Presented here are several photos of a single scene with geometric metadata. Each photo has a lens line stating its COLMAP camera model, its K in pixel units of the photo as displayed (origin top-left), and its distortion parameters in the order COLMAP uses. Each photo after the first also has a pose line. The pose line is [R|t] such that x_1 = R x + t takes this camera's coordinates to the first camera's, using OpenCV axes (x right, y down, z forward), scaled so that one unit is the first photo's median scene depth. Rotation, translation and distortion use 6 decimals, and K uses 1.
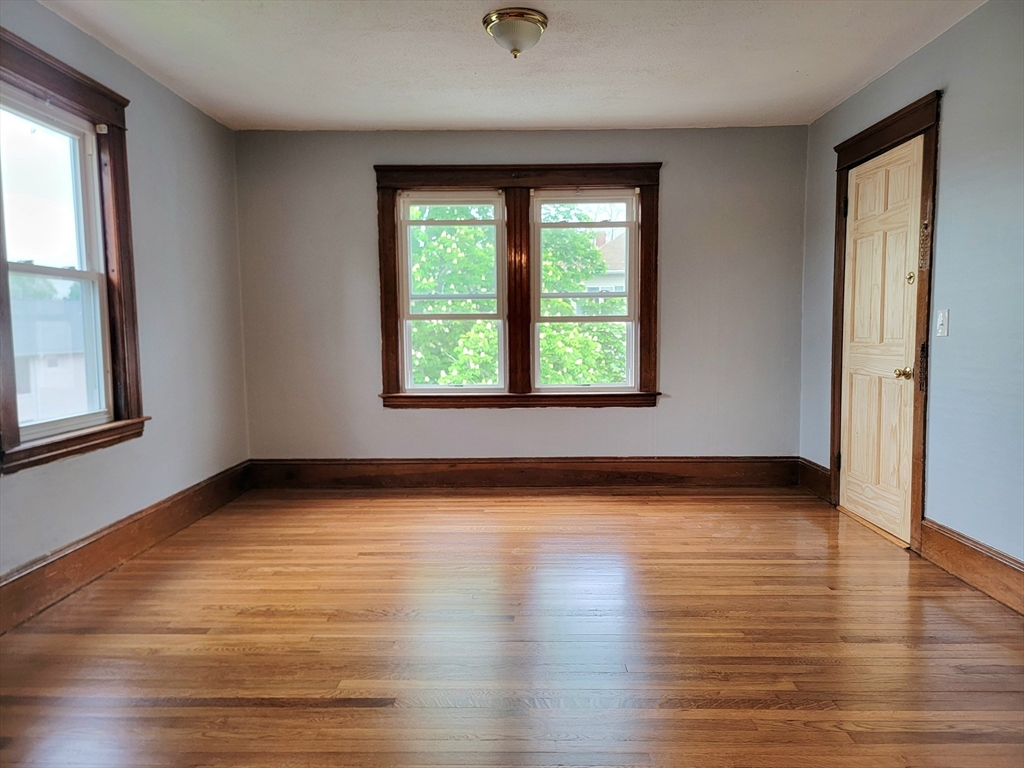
lens RADIAL K [[714.4, 0, 514.7], [0, 714.4, 385.4], [0, 0, 1]] dist [0.069772, -0.059740]
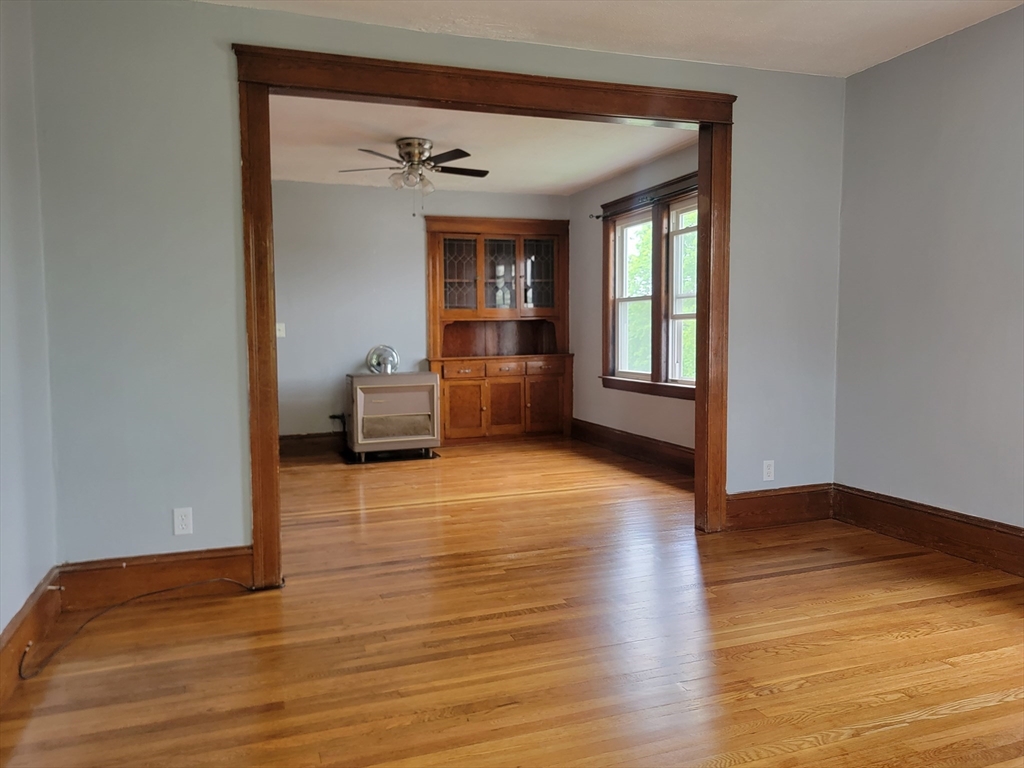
lens RADIAL K [[714.4, 0, 514.7], [0, 714.4, 385.4], [0, 0, 1]] dist [0.069772, -0.059740]
pose [[-0.934503, 0.046215, -0.352943, 0.471913], [-0.006179, 0.989280, 0.145900, -0.131878], [0.355902, 0.138525, -0.924199, 1.777638]]
